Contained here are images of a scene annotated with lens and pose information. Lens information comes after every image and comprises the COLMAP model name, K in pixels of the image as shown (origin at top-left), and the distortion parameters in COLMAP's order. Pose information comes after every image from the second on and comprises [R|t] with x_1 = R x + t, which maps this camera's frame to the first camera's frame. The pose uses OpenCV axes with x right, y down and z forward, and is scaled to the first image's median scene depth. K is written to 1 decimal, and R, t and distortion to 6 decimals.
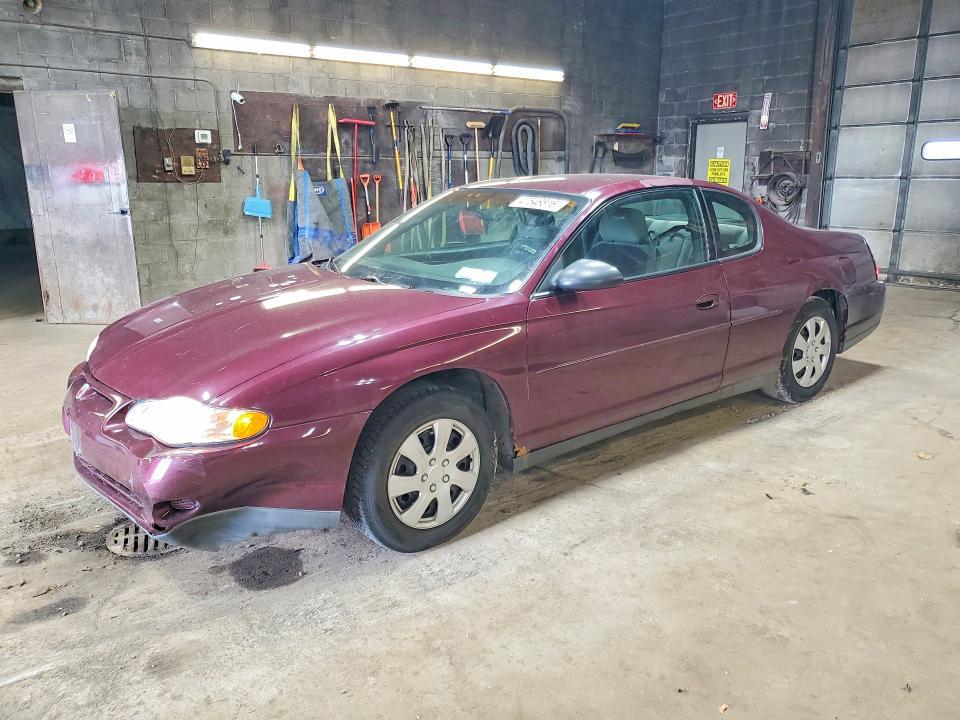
lens RADIAL K [[748.1, 0, 477.5], [0, 748.1, 363.7], [0, 0, 1]] dist [0.013984, 0.011130]
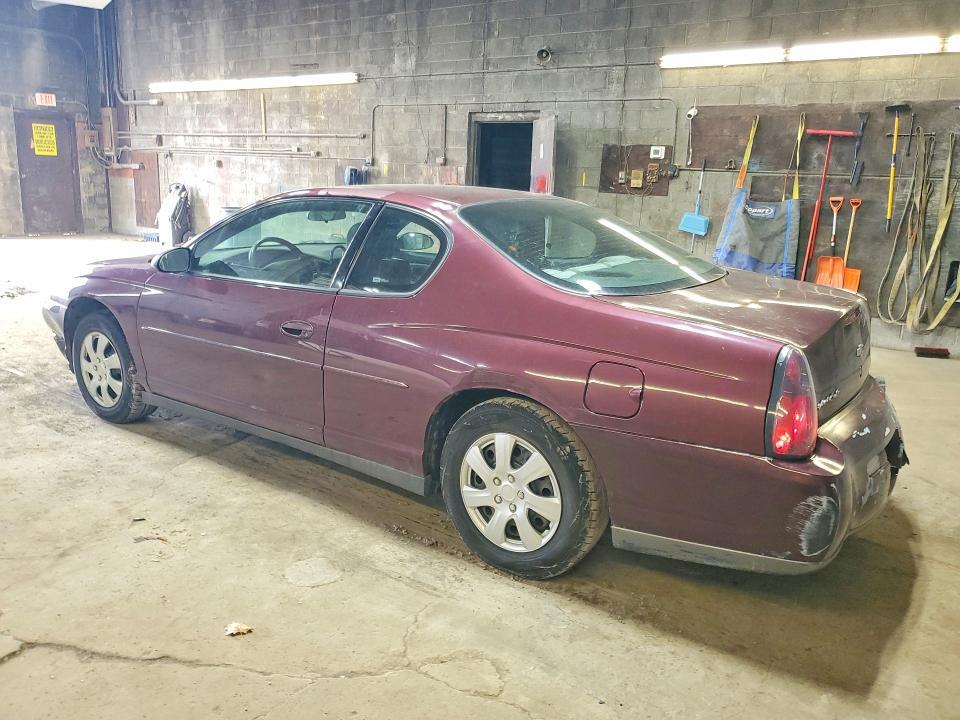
lens RADIAL K [[748.1, 0, 476.7], [0, 748.1, 356.5], [0, 0, 1]] dist [0.013984, 0.011130]
pose [[0.270850, 0.244051, -0.931171, 0.627377], [-0.280453, 0.945370, 0.166197, -0.137095], [0.920862, 0.216135, 0.324499, 0.493206]]
